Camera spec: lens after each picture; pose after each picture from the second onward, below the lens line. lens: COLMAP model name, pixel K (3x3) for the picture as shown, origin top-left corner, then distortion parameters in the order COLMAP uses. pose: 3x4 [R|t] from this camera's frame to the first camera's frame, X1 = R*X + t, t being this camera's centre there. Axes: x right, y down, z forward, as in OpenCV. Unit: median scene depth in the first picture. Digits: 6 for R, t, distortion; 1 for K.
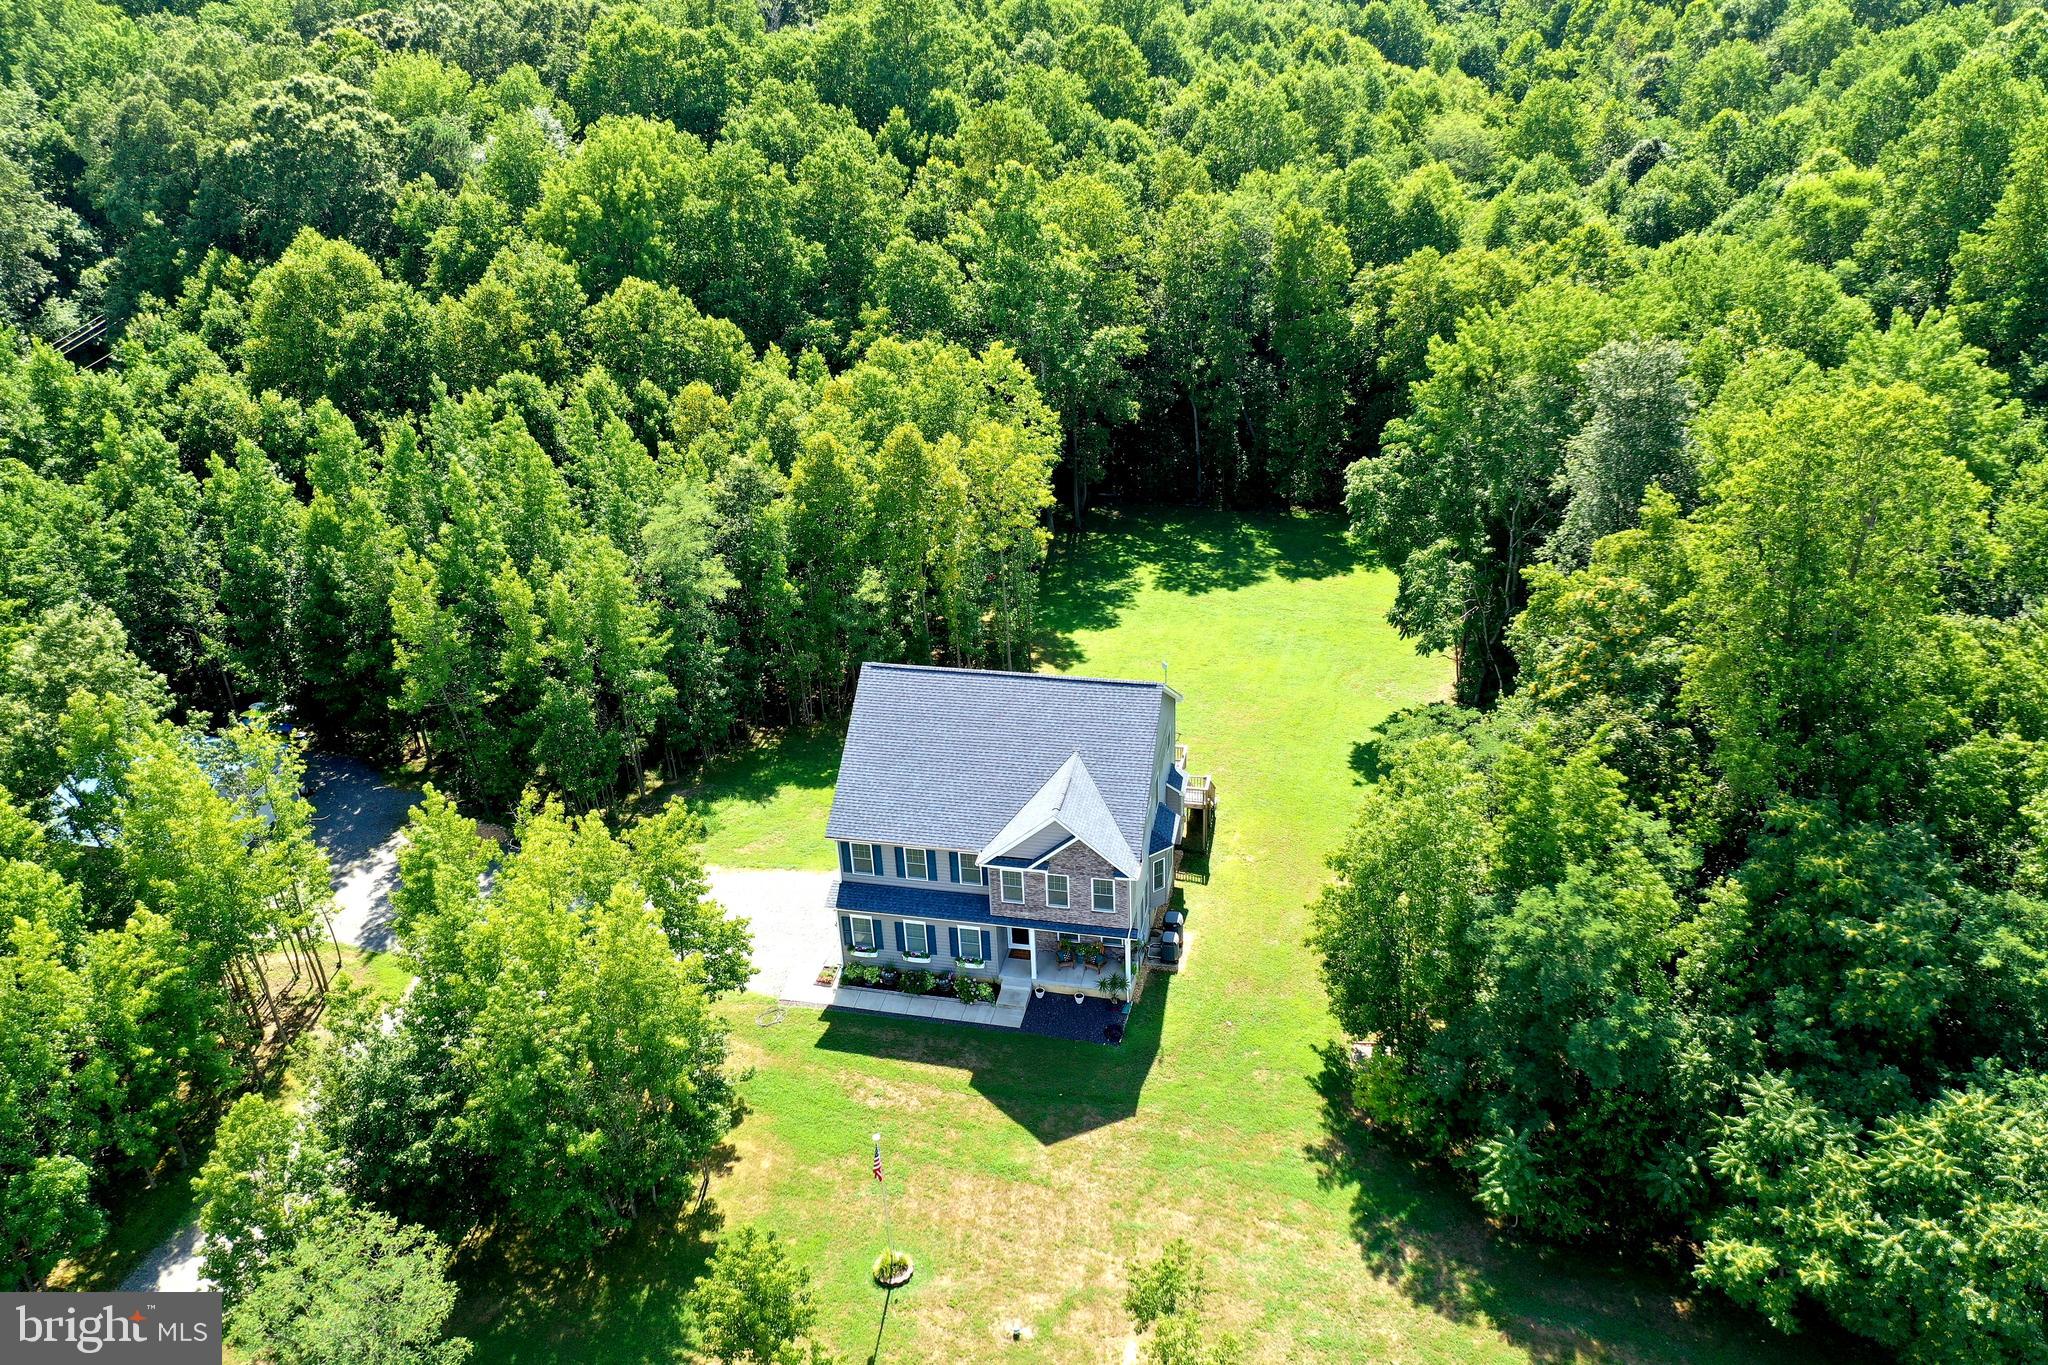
lens RADIAL K [[1658.1, 0, 1016.1], [0, 1658.1, 685.2], [0, 0, 1]] dist [-0.004547, 0.001090]
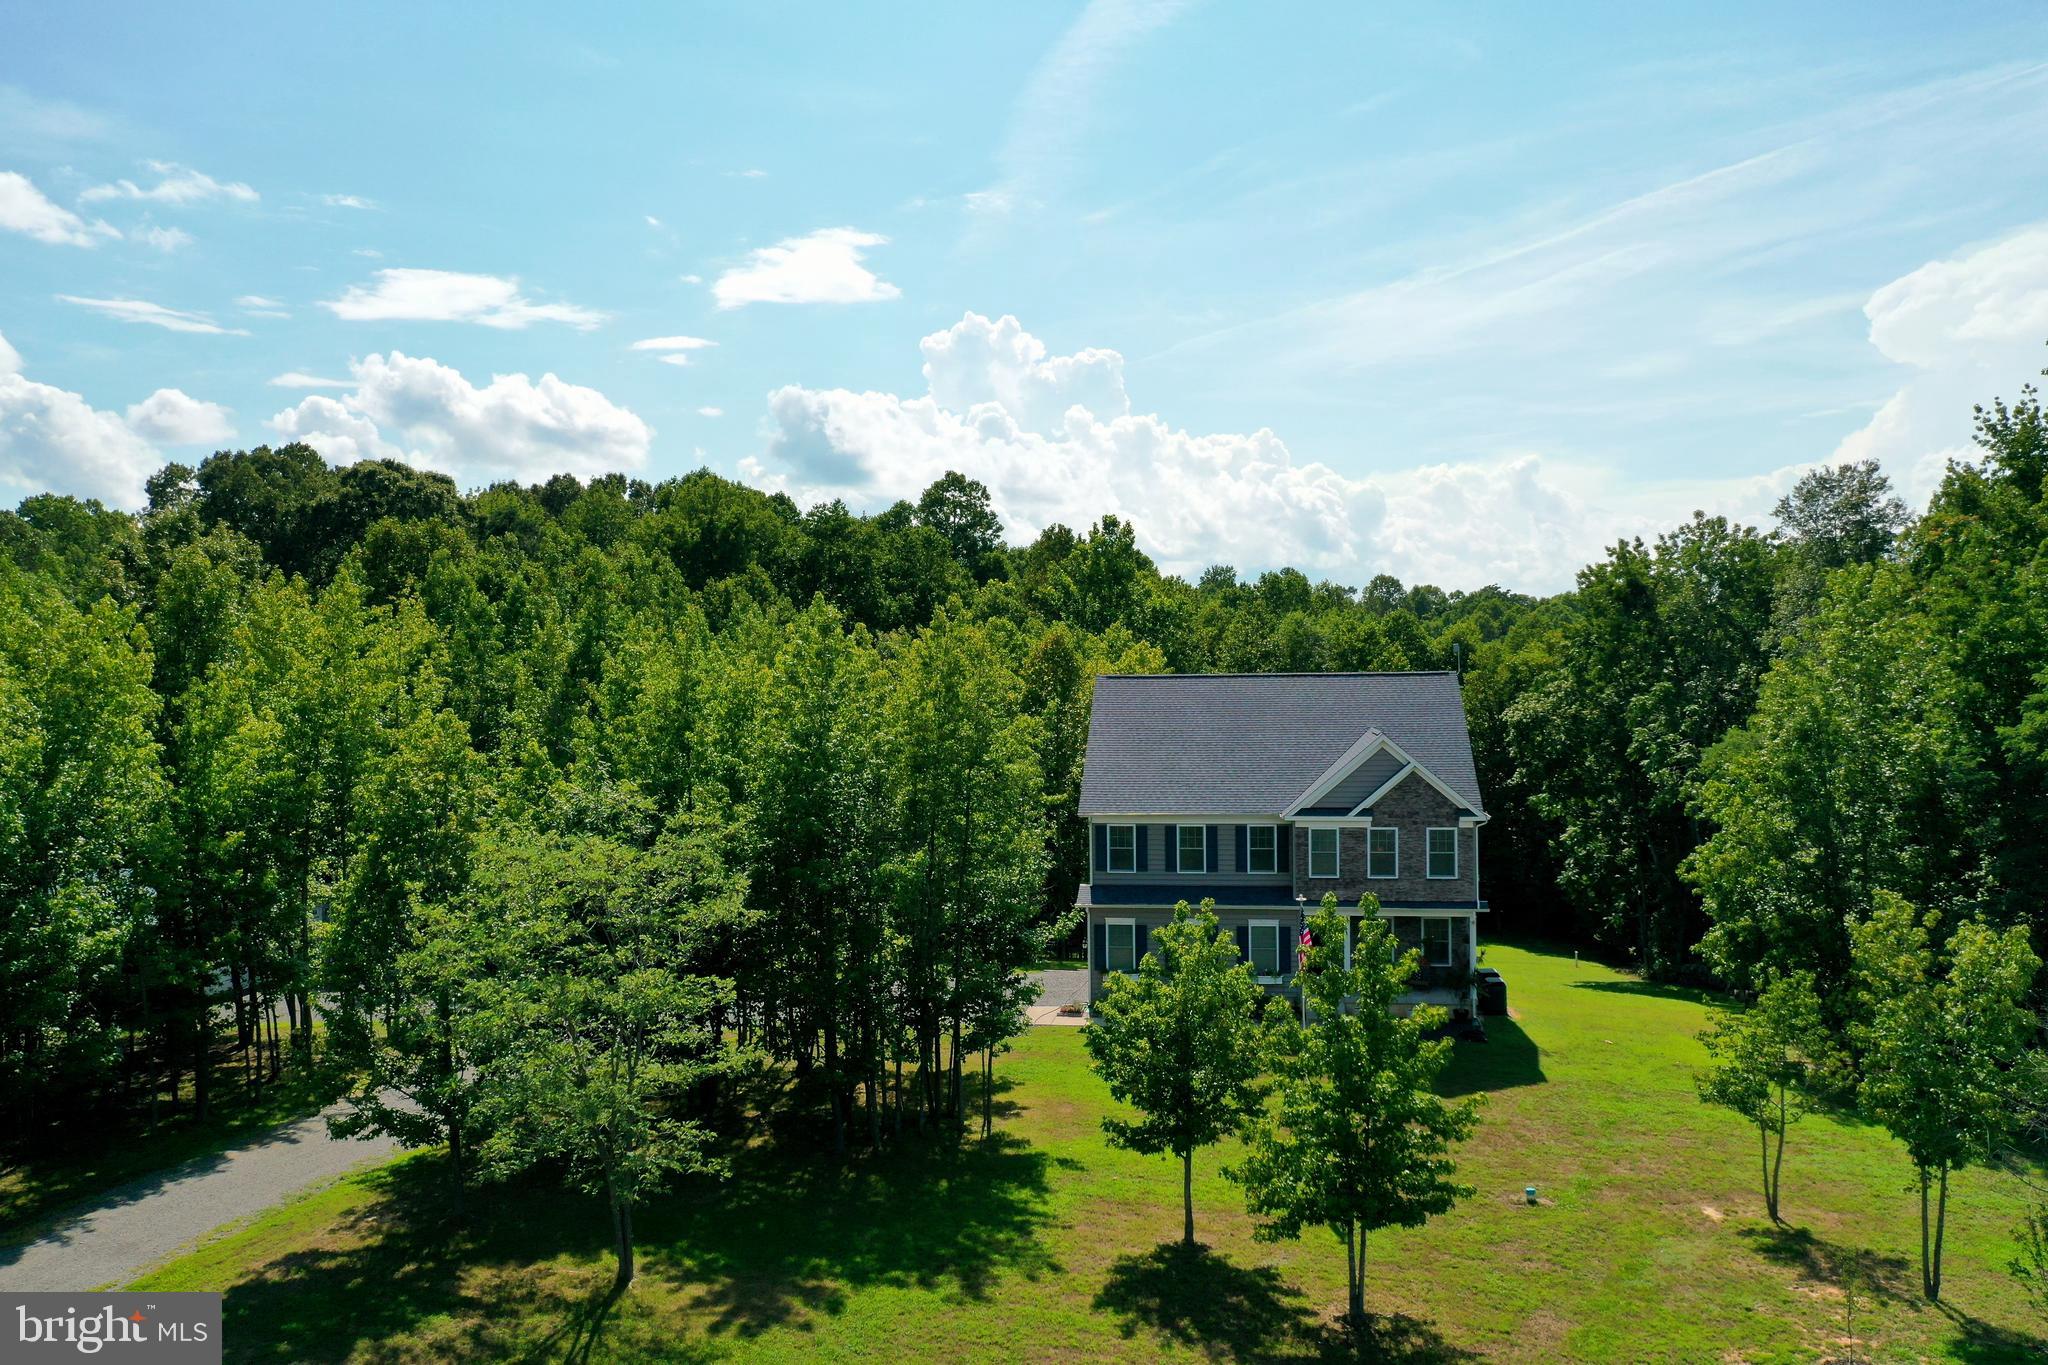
lens RADIAL K [[1614.3, 0, 1021.2], [0, 1614.3, 682.9], [0, 0, 1]] dist [-0.005787, 0.002148]
pose [[0.996703, 0.030482, 0.075189, -0.169130], [0.009352, 0.877397, -0.479673, 0.341453], [-0.080592, 0.478795, 0.874220, 0.237011]]
